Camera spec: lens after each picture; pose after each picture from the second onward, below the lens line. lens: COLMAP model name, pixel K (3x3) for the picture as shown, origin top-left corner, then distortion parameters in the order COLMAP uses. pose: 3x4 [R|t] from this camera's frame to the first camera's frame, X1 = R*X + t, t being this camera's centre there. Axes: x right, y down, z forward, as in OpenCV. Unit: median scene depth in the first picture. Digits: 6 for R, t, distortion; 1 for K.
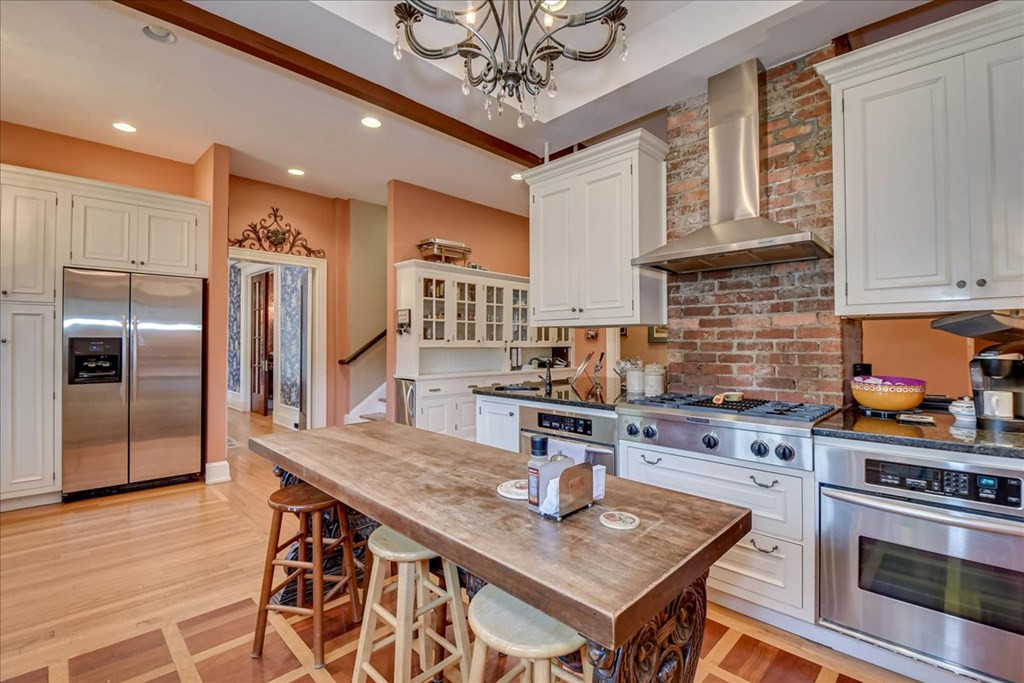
lens RADIAL K [[448.2, 0, 518.6], [0, 448.2, 338.8], [0, 0, 1]] dist [0.002143, -0.013678]
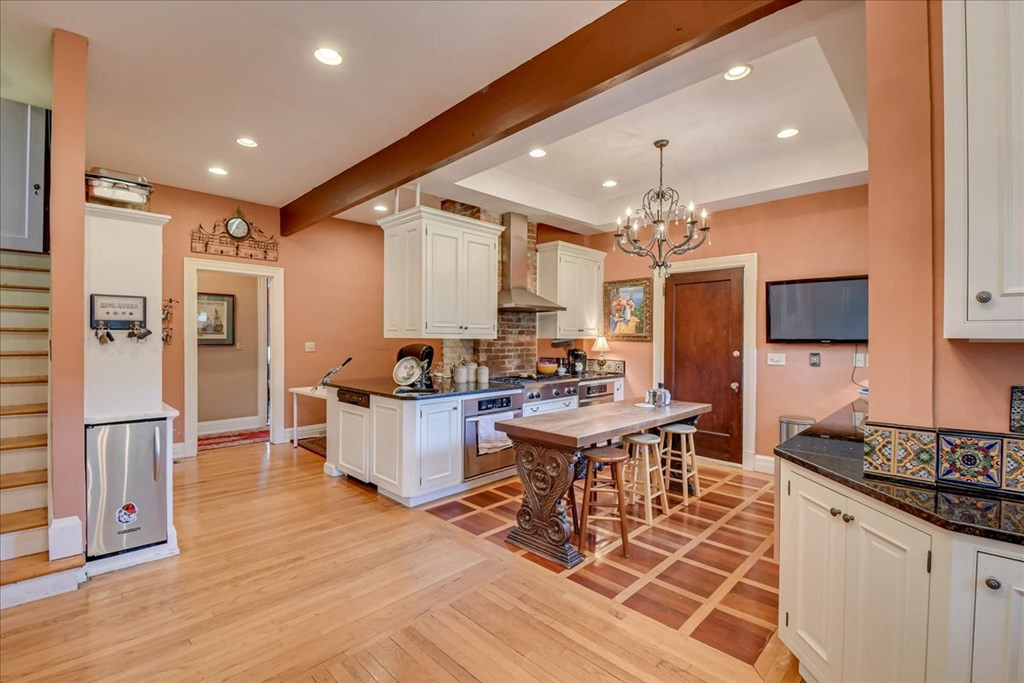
lens RADIAL K [[448.2, 0, 518.6], [0, 448.2, 338.8], [0, 0, 1]] dist [0.002143, -0.013678]
pose [[-0.002525, -0.001459, 0.999996, -1.509456], [-0.017138, 0.999852, 0.001416, -0.039711], [-0.999850, -0.017135, -0.002550, 0.969052]]
